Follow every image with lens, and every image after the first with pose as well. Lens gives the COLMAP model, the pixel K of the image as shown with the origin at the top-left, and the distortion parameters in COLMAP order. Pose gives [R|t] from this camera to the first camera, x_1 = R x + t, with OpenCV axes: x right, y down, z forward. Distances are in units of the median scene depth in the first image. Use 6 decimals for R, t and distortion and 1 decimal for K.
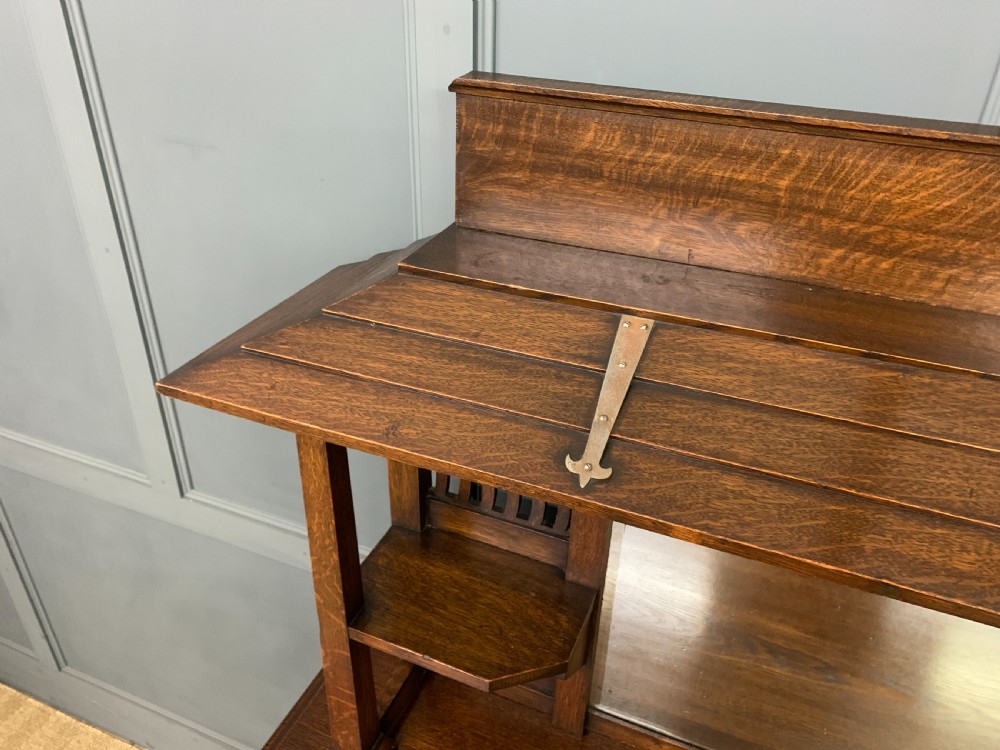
lens RADIAL K [[767.7, 0, 504.5], [0, 767.7, 378.0], [0, 0, 1]] dist [0.053735, -0.061968]
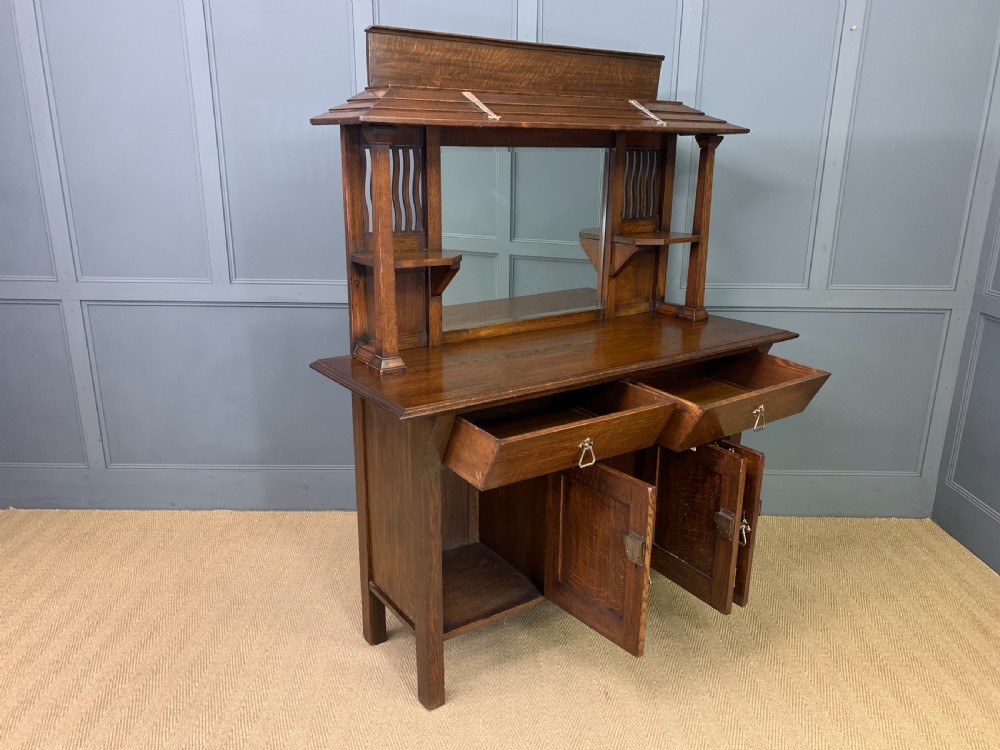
lens RADIAL K [[767.7, 0, 491.8], [0, 767.7, 380.0], [0, 0, 1]] dist [0.053735, -0.061968]
pose [[0.536775, -0.263953, 0.801375, -2.453153], [0.437562, 0.899183, 0.003081, 0.953304], [-0.721396, 0.348997, 0.598155, -0.531778]]
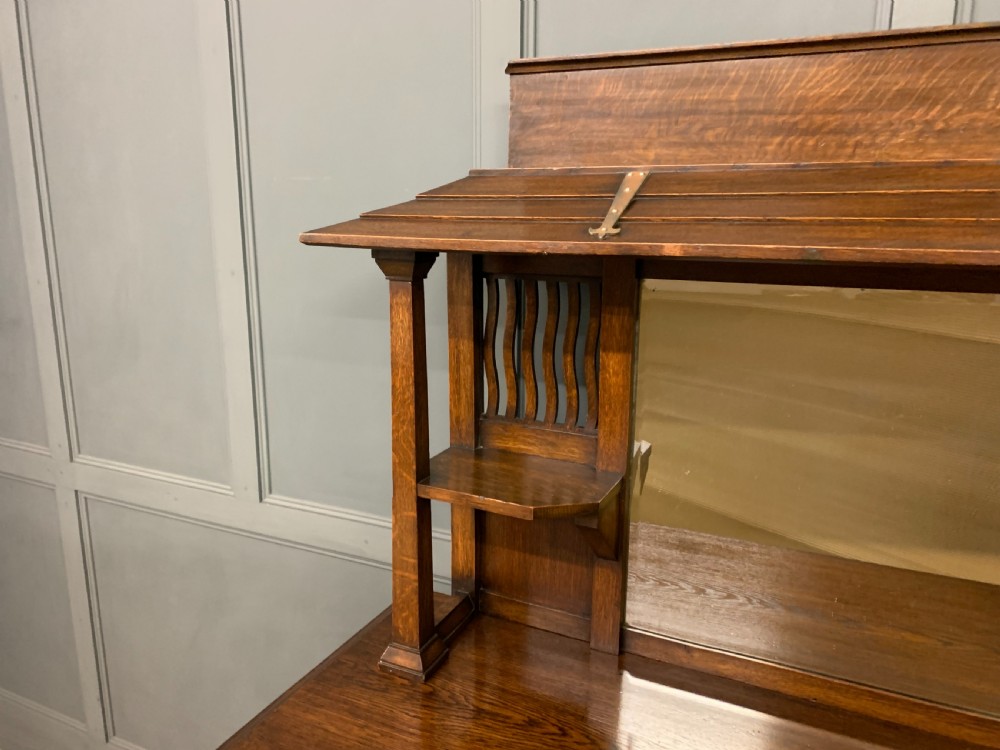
lens RADIAL K [[767.7, 0, 490.8], [0, 767.7, 379.4], [0, 0, 1]] dist [0.053735, -0.061968]
pose [[0.998245, -0.007997, -0.058669, -0.017838], [-0.010509, 0.951180, -0.308459, 0.682811], [0.058272, 0.308534, 0.949427, -0.246205]]
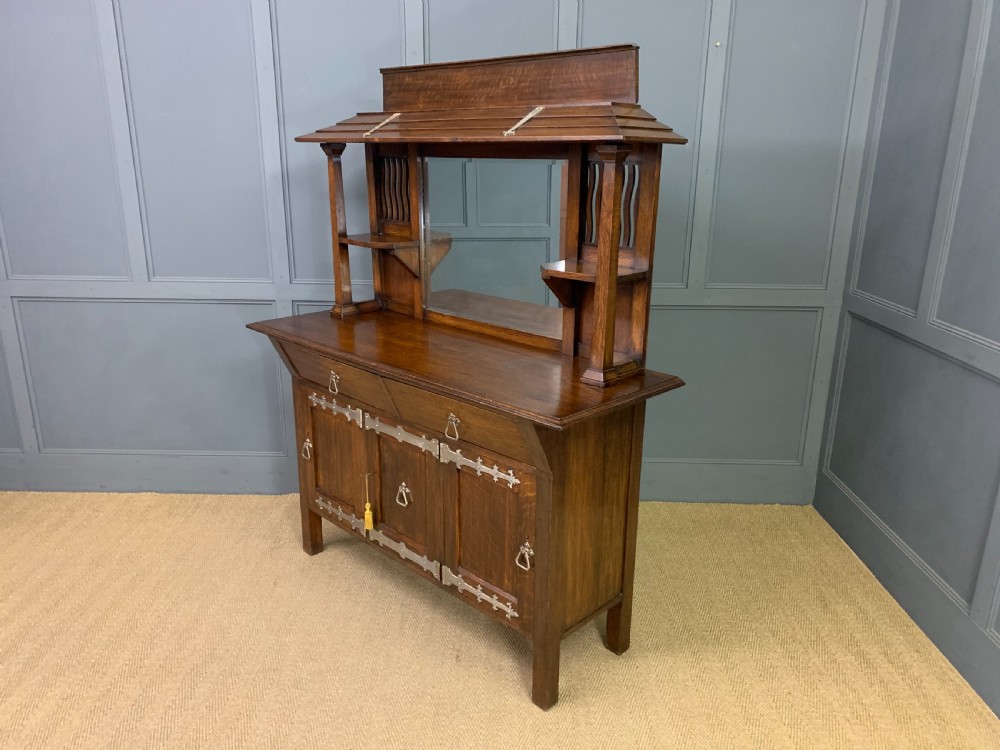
lens RADIAL K [[767.7, 0, 492.0], [0, 767.7, 381.3], [0, 0, 1]] dist [0.053735, -0.061968]
pose [[0.924527, 0.087923, -0.370837, 2.043470], [-0.175780, 0.961723, -0.210216, 1.840560], [0.338159, 0.259536, 0.904594, -1.908245]]
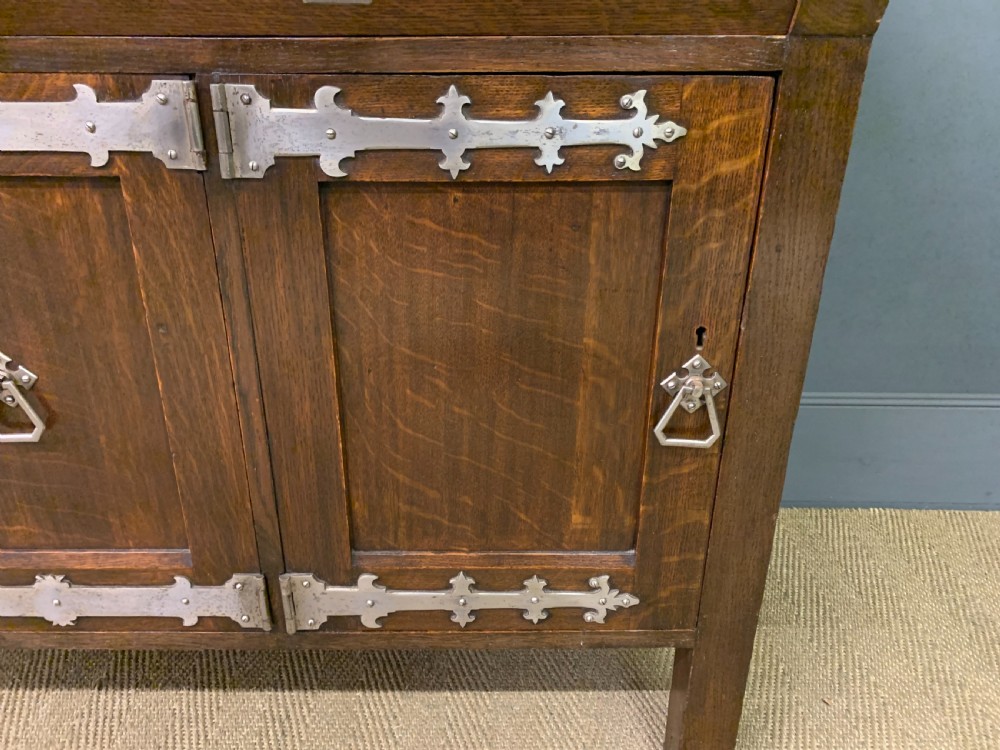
lens RADIAL K [[767.7, 0, 489.8], [0, 767.7, 371.0], [0, 0, 1]] dist [0.053735, -0.061968]
pose [[0.922556, -0.179027, 0.341819, 0.591205], [0.212151, 0.975282, -0.061784, 1.810540], [-0.322309, 0.129516, 0.937733, 0.310946]]
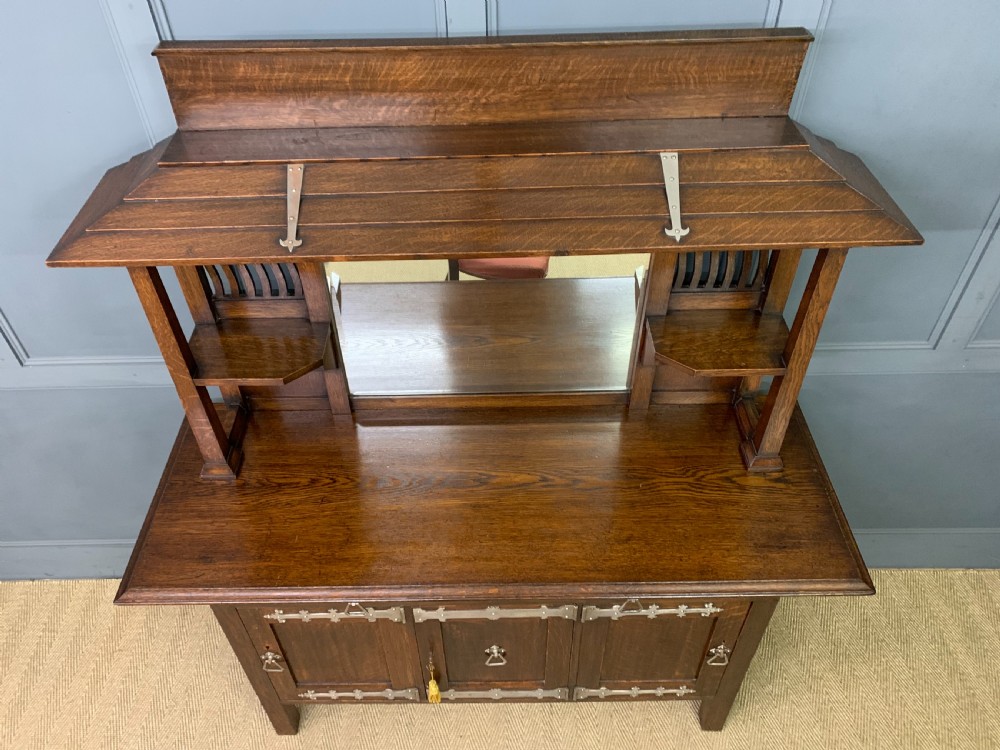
lens RADIAL K [[767.7, 0, 485.8], [0, 767.7, 377.6], [0, 0, 1]] dist [0.053735, -0.061968]
pose [[0.921427, -0.301554, 0.245023, -0.027061], [0.238291, 0.936666, 0.256662, 0.038771], [-0.306902, -0.178108, 0.934927, -1.042214]]
